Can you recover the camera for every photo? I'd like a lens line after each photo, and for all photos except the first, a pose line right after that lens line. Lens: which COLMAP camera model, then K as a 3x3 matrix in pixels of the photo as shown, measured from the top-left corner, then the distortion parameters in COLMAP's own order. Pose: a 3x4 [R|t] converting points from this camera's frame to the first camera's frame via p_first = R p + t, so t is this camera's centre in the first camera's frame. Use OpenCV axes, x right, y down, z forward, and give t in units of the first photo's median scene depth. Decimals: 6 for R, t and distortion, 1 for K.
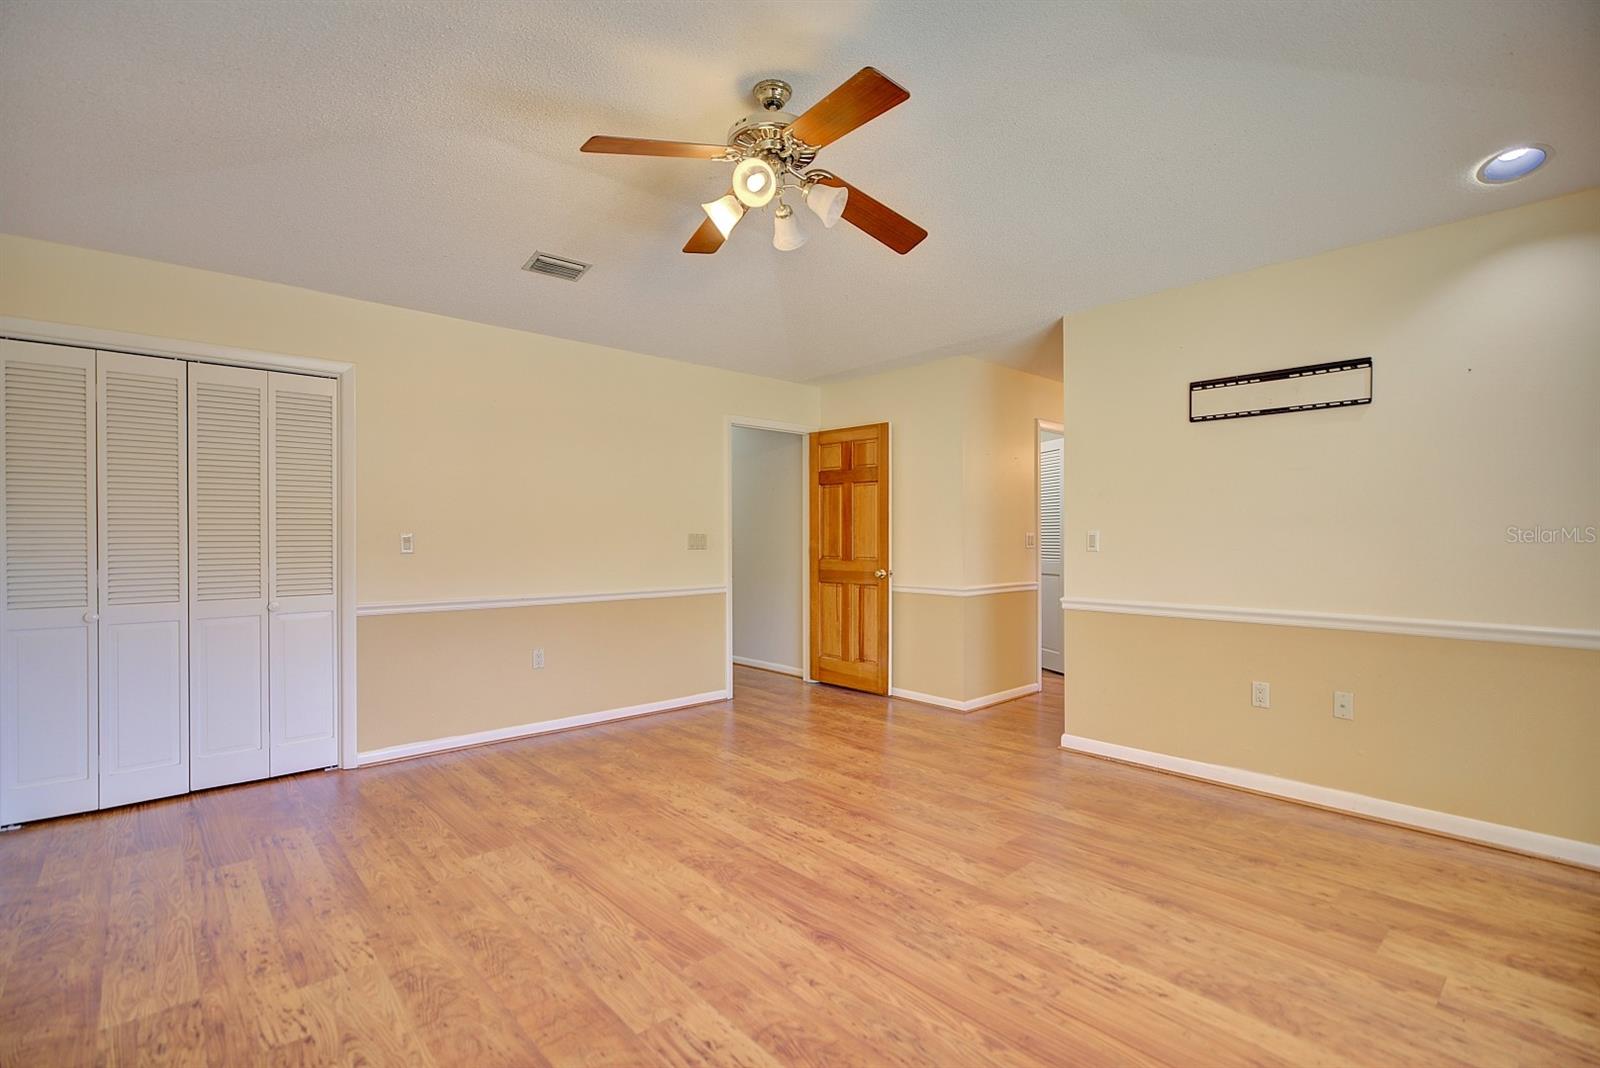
lens RADIAL K [[732.1, 0, 802.6], [0, 732.1, 534.4], [0, 0, 1]] dist [-0.001463, 0.000051]
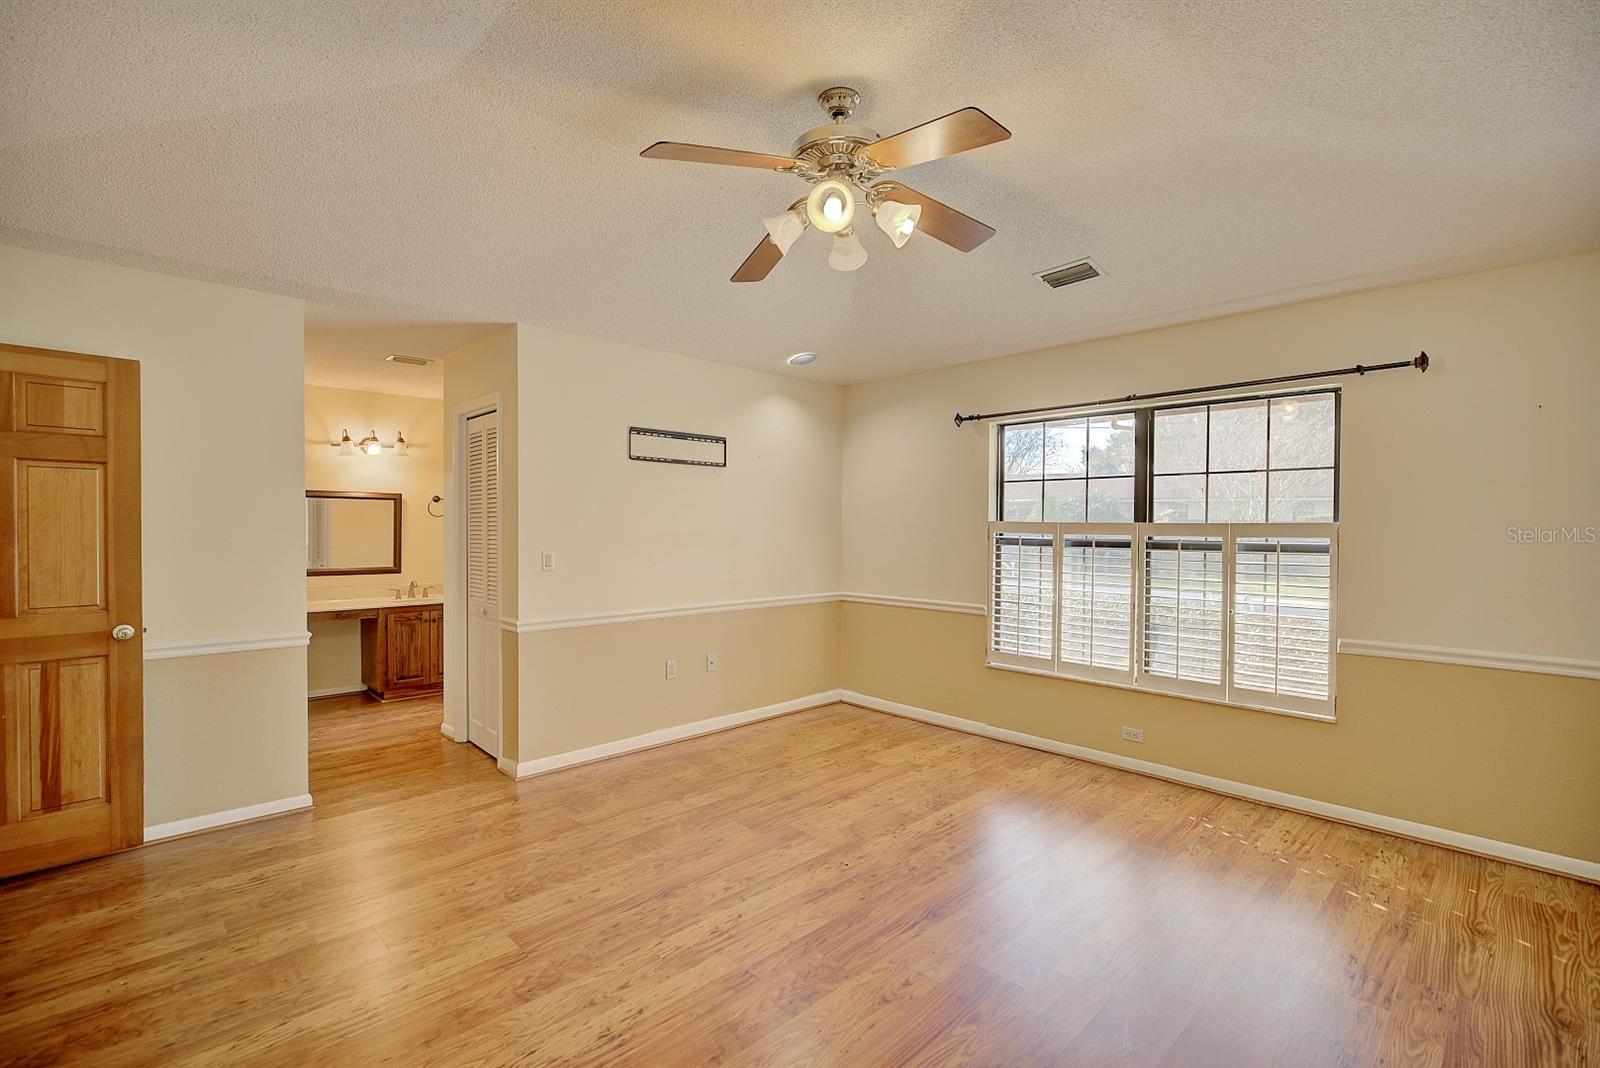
lens RADIAL K [[732.1, 0, 798.4], [0, 732.1, 531.8], [0, 0, 1]] dist [-0.001463, 0.000051]
pose [[-0.039953, -0.009137, 0.999160, -0.790358], [-0.008740, 0.999923, 0.008795, -0.053657], [-0.999163, -0.008381, -0.040030, 0.881667]]
